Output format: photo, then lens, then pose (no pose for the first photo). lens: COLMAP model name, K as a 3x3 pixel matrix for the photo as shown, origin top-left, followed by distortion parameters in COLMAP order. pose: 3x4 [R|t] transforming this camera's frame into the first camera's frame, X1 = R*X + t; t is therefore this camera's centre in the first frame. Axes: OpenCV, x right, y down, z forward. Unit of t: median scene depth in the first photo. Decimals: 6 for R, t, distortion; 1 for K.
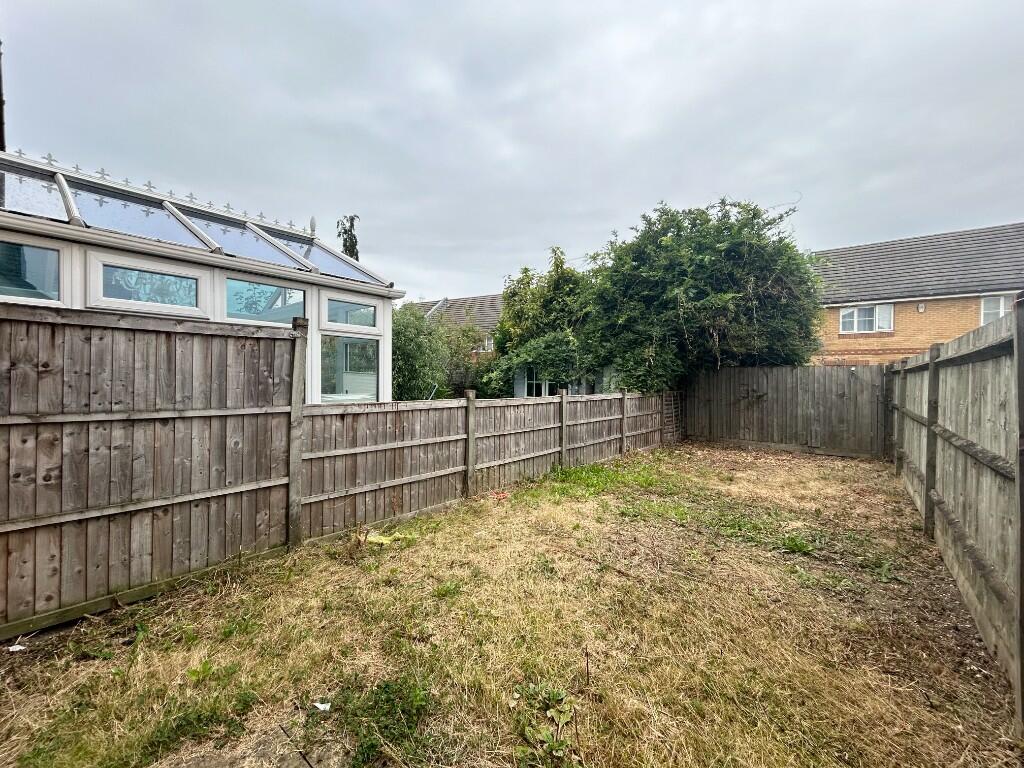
lens RADIAL K [[417.1, 0, 494.5], [0, 417.1, 386.8], [0, 0, 1]] dist [-0.002282, -0.000083]
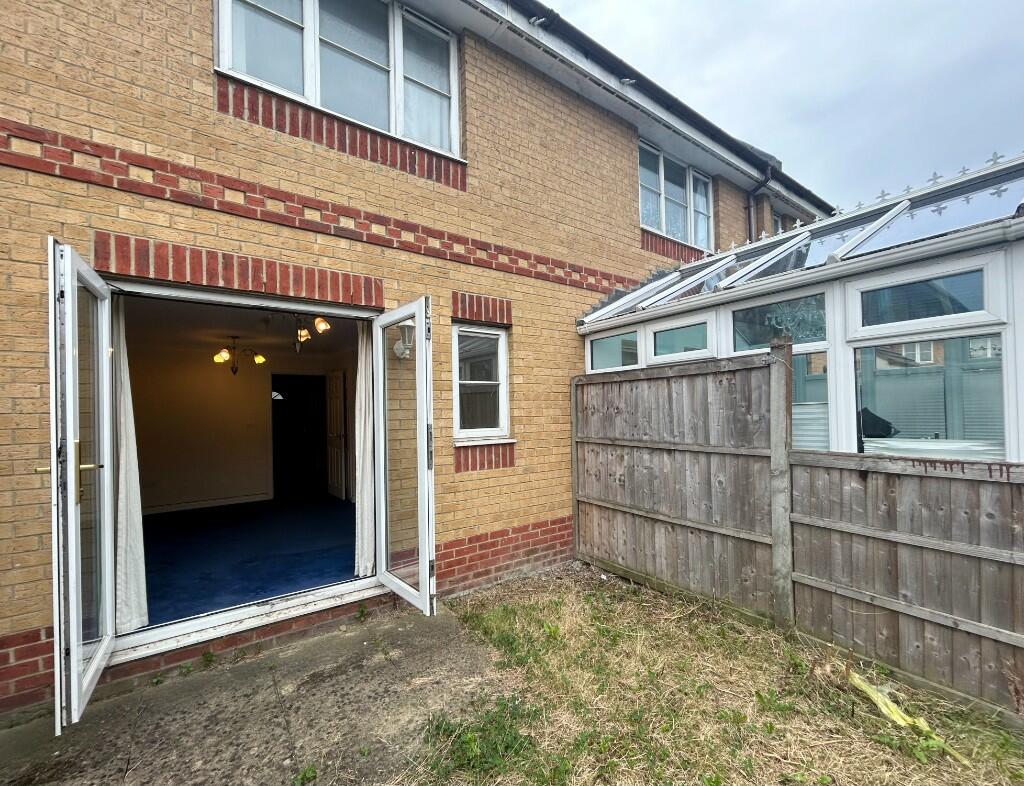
lens RADIAL K [[420.3, 0, 504.1], [0, 420.3, 409.6], [0, 0, 1]] dist [0.001933, -0.000012]
pose [[-0.224661, -0.002278, -0.974434, 0.445429], [0.010358, 0.999935, -0.004726, -0.034107], [0.974382, -0.011155, -0.224623, 0.734294]]
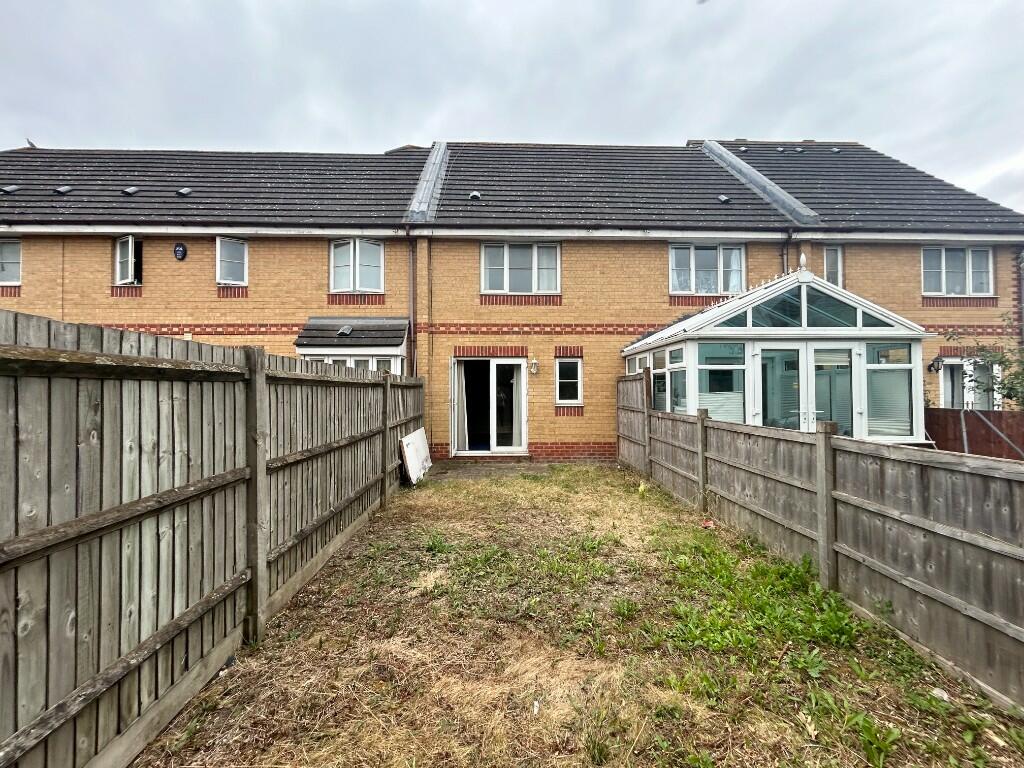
lens RADIAL K [[417.1, 0, 512.4], [0, 417.1, 385.5], [0, 0, 1]] dist [-0.002282, -0.000083]
pose [[-0.722769, -0.009940, -0.691018, 1.573989], [-0.003300, 0.999935, -0.010932, -0.052511], [0.691081, -0.005621, -0.722755, 2.217832]]
